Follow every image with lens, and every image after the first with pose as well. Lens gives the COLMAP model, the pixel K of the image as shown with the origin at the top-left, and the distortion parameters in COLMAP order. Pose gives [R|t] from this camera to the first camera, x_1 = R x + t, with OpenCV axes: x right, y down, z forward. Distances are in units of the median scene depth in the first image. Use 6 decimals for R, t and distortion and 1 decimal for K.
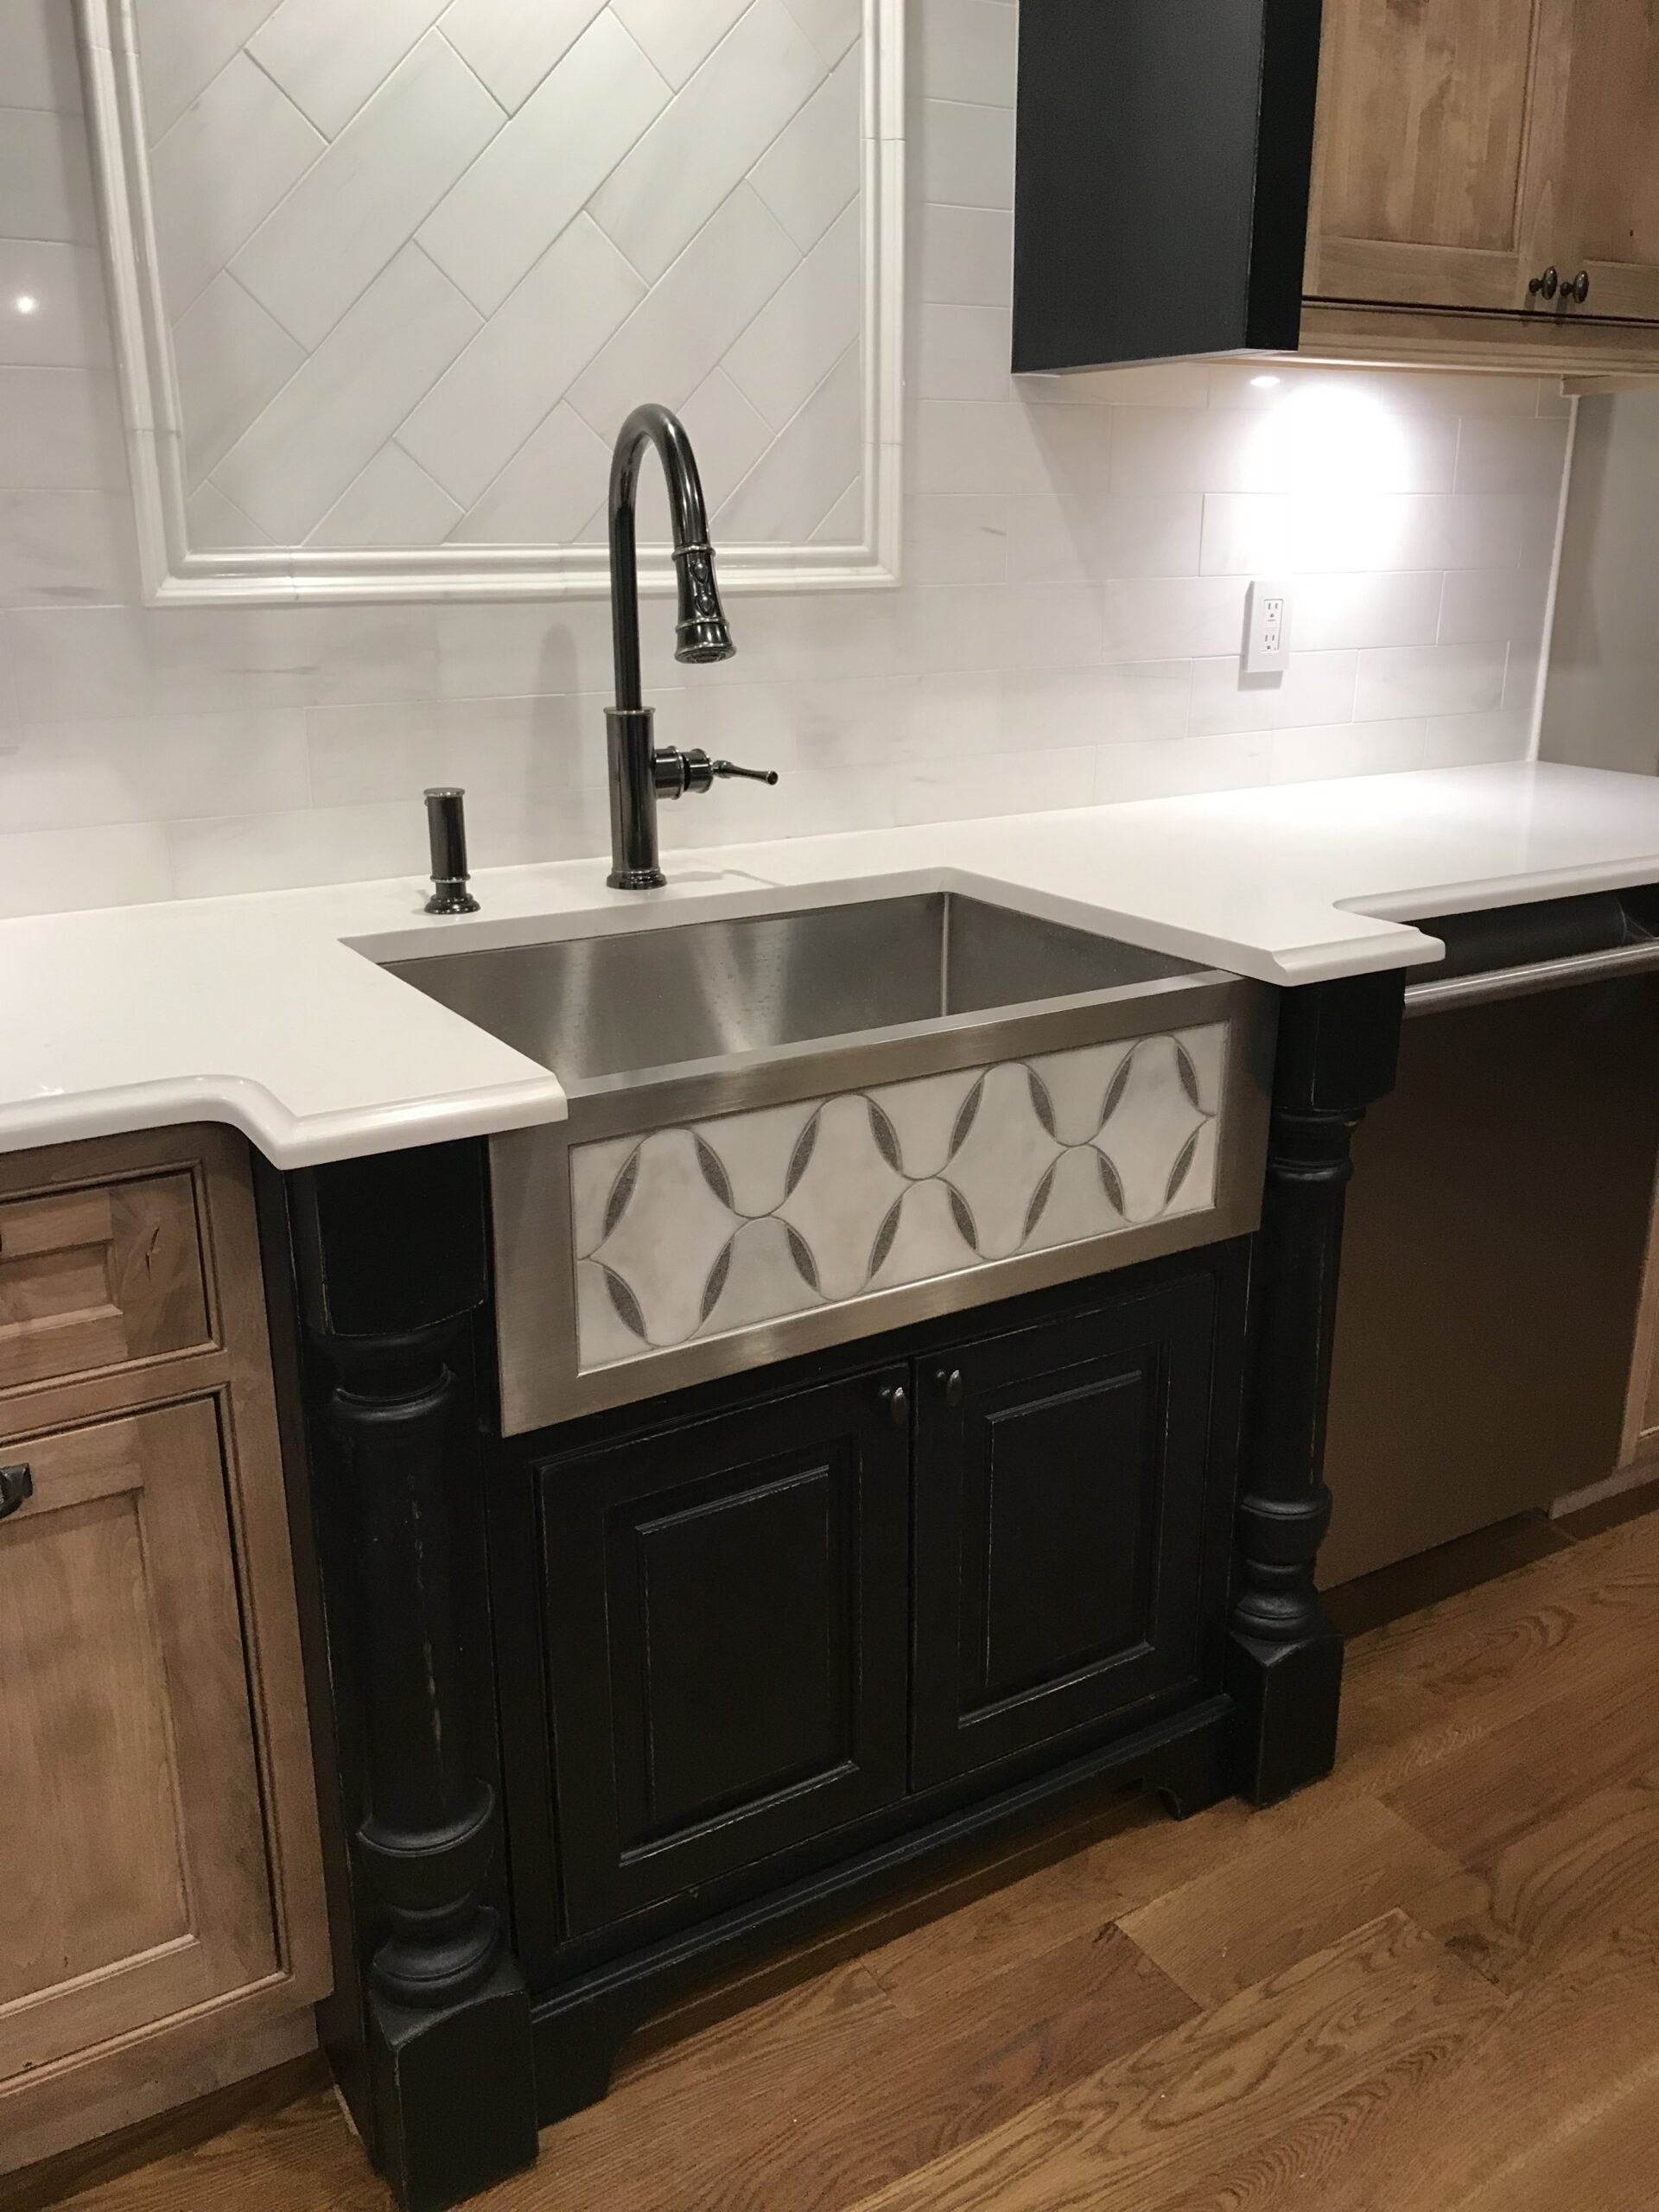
lens RADIAL K [[1811.2, 0, 829.8], [0, 1811.2, 1086.1], [0, 0, 1]] dist [0.035877, -0.037805]
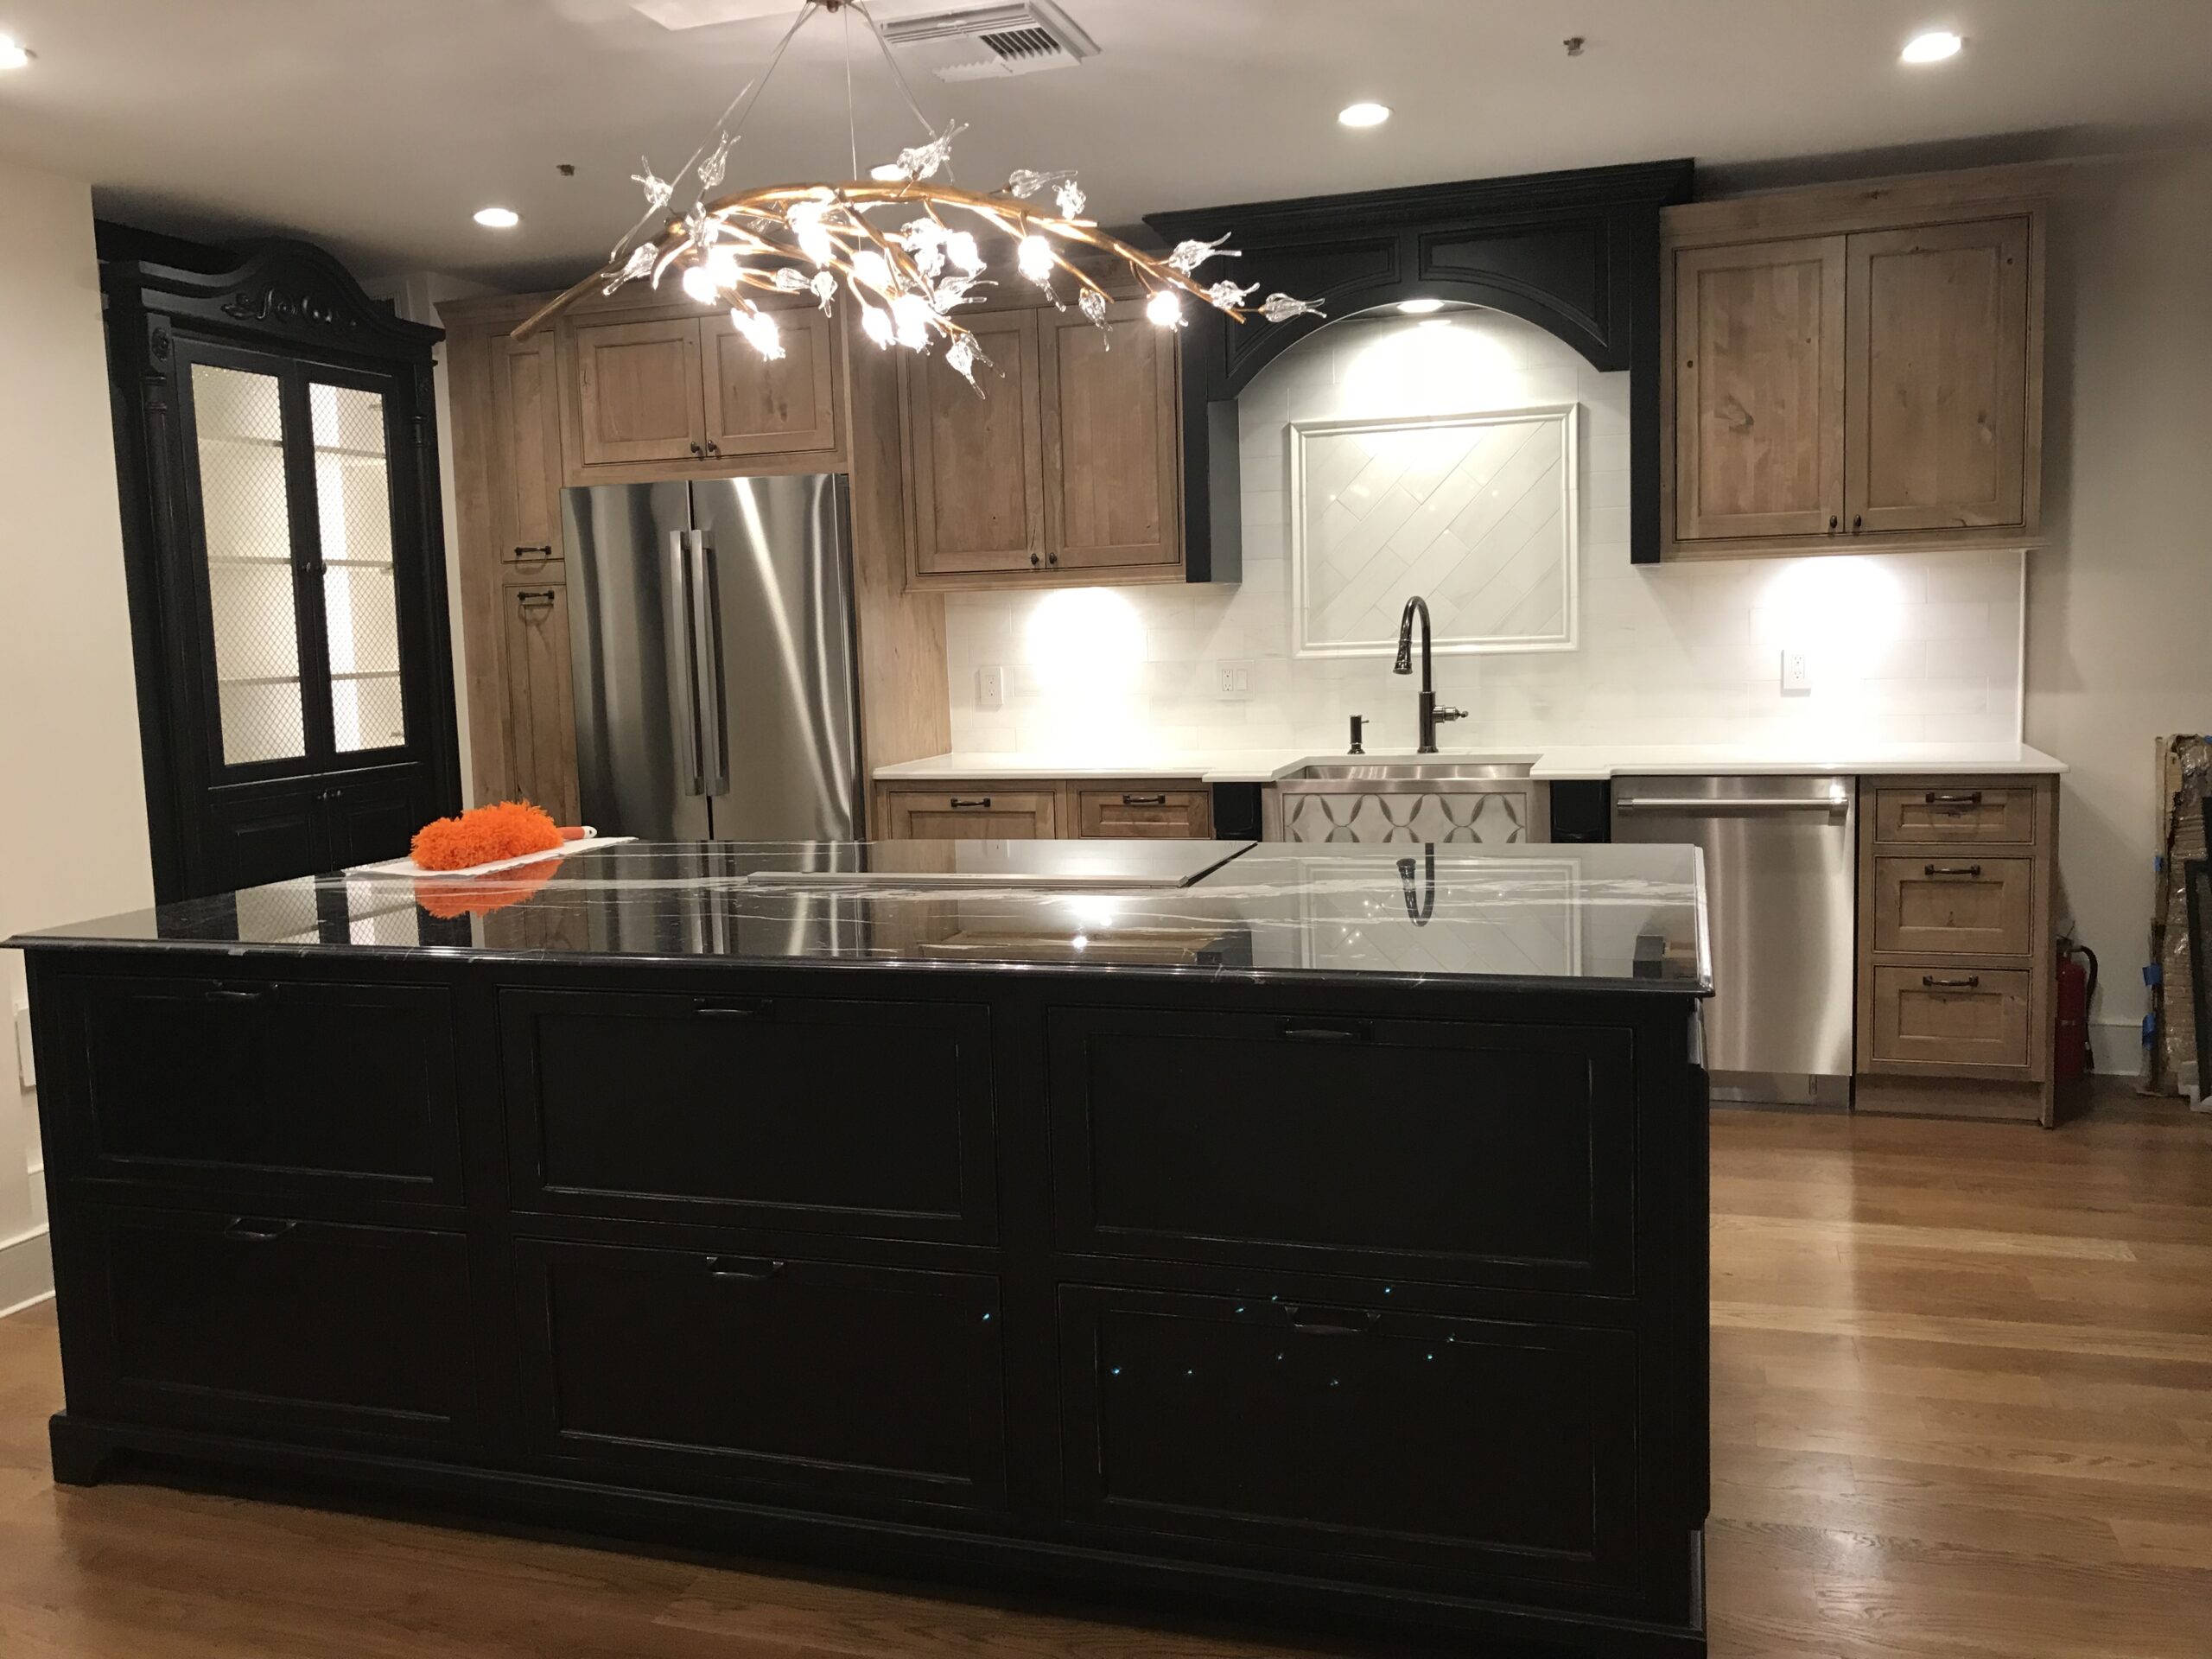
lens RADIAL K [[1811.2, 0, 1096.5], [0, 1811.2, 814.4], [0, 0, 1]] dist [0.035877, -0.037805]
pose [[0.656575, 0.062378, -0.751677, 1.888834], [-0.196576, 0.976286, -0.090688, 0.382433], [0.728194, 0.207305, 0.653267, -1.353785]]
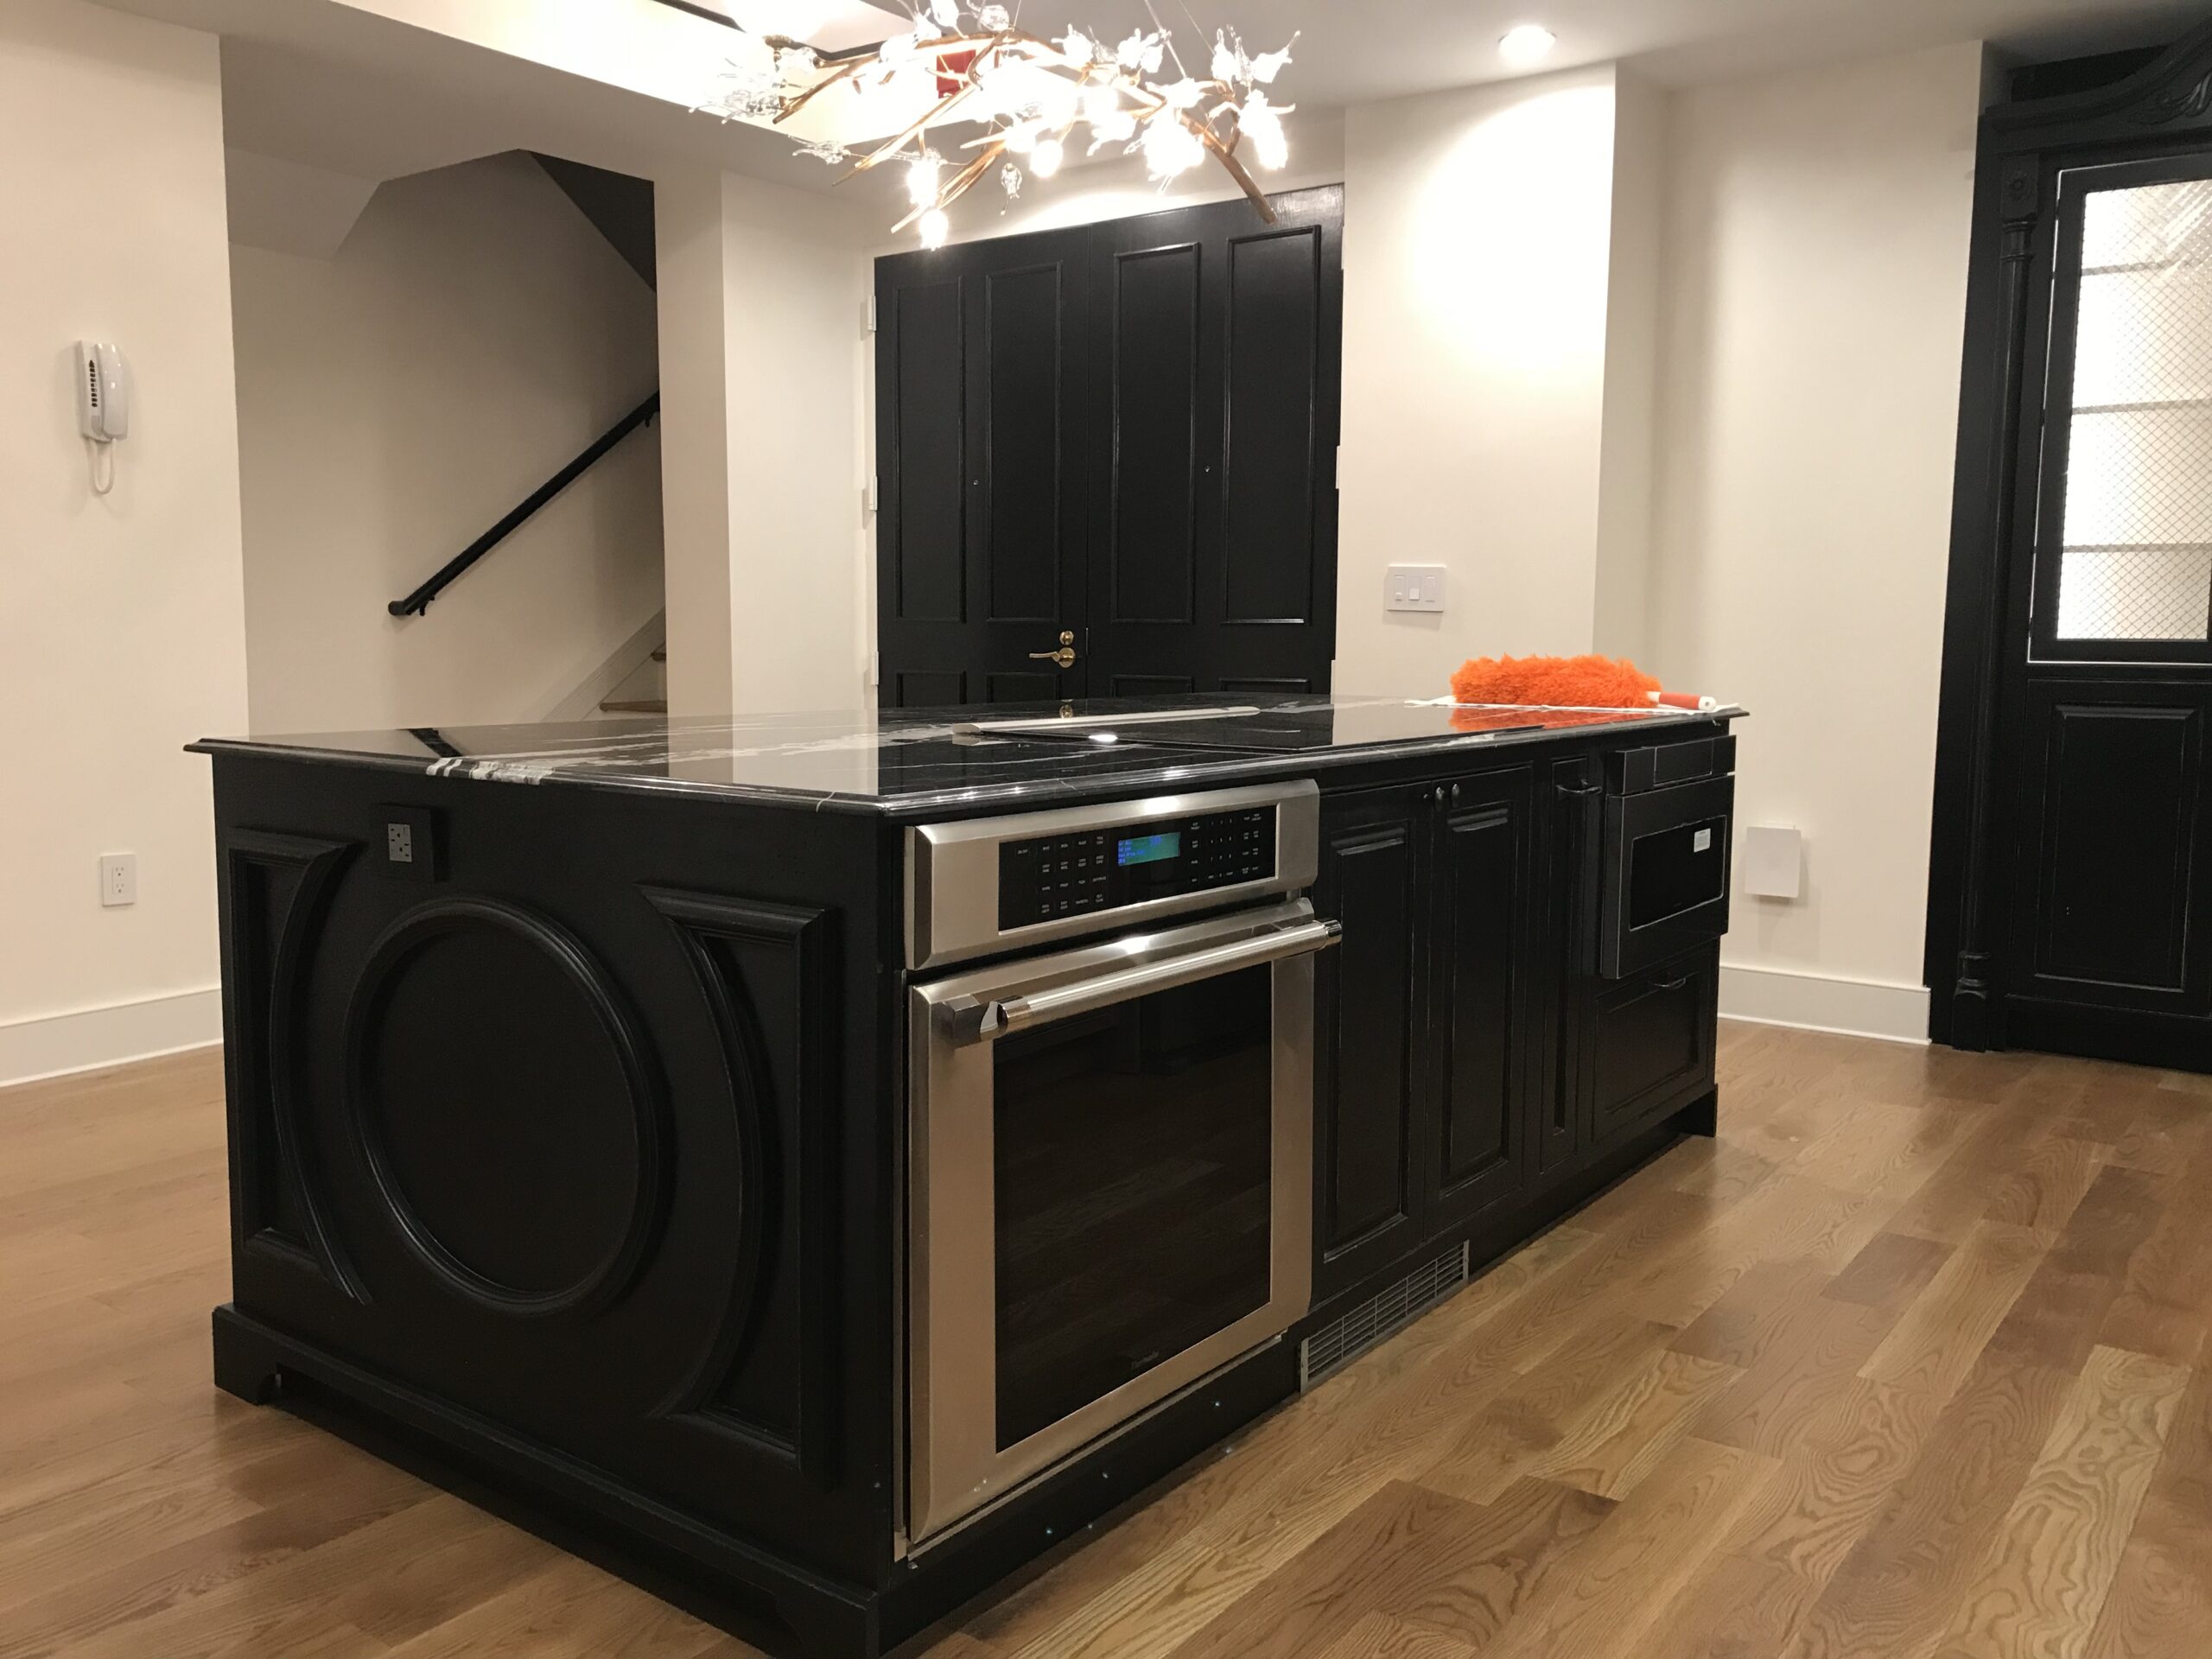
lens RADIAL K [[1811.2, 0, 1093.9], [0, 1811.2, 819.6], [0, 0, 1]] dist [0.035877, -0.037805]
pose [[-0.927573, 0.038212, -0.371684, 1.104590], [-0.114531, 0.917794, 0.380180, -0.273465], [0.355656, 0.395214, -0.846944, 1.295242]]
